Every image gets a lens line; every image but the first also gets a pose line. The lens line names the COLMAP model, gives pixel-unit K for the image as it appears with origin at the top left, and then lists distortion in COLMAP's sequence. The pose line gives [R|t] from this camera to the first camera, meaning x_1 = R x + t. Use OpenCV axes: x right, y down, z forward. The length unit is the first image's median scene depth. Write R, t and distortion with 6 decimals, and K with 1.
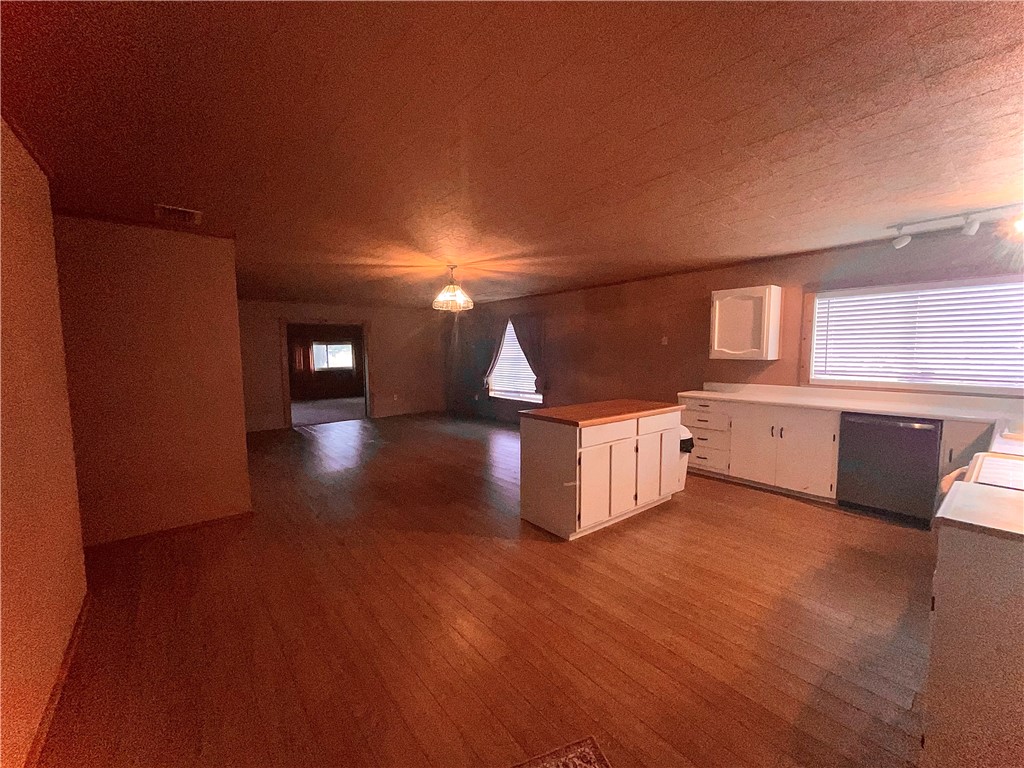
lens RADIAL K [[412.8, 0, 513.8], [0, 412.8, 385.3], [0, 0, 1]] dist [-0.003062, -0.000306]
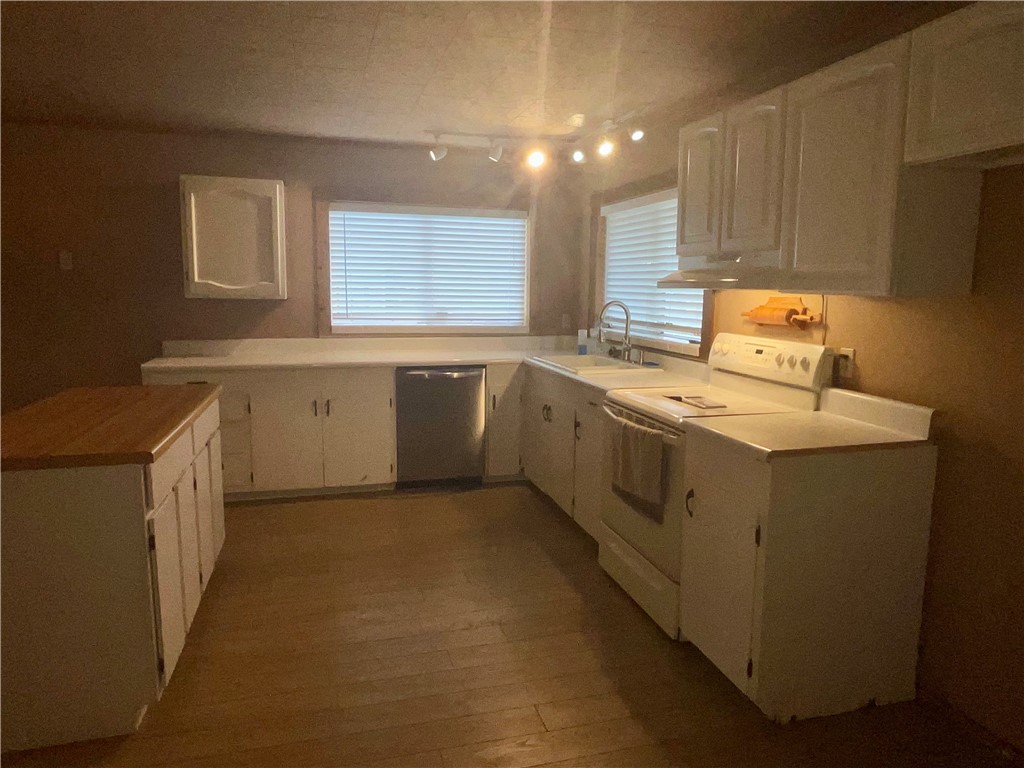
lens RADIAL K [[672.8, 0, 513.4], [0, 672.8, 383.0], [0, 0, 1]] dist [0.012183, 0.001201]
pose [[0.392855, -0.121627, 0.911522, -0.230806], [0.062791, 0.992449, 0.105363, -0.022184], [-0.917454, 0.015843, 0.397526, 0.279301]]
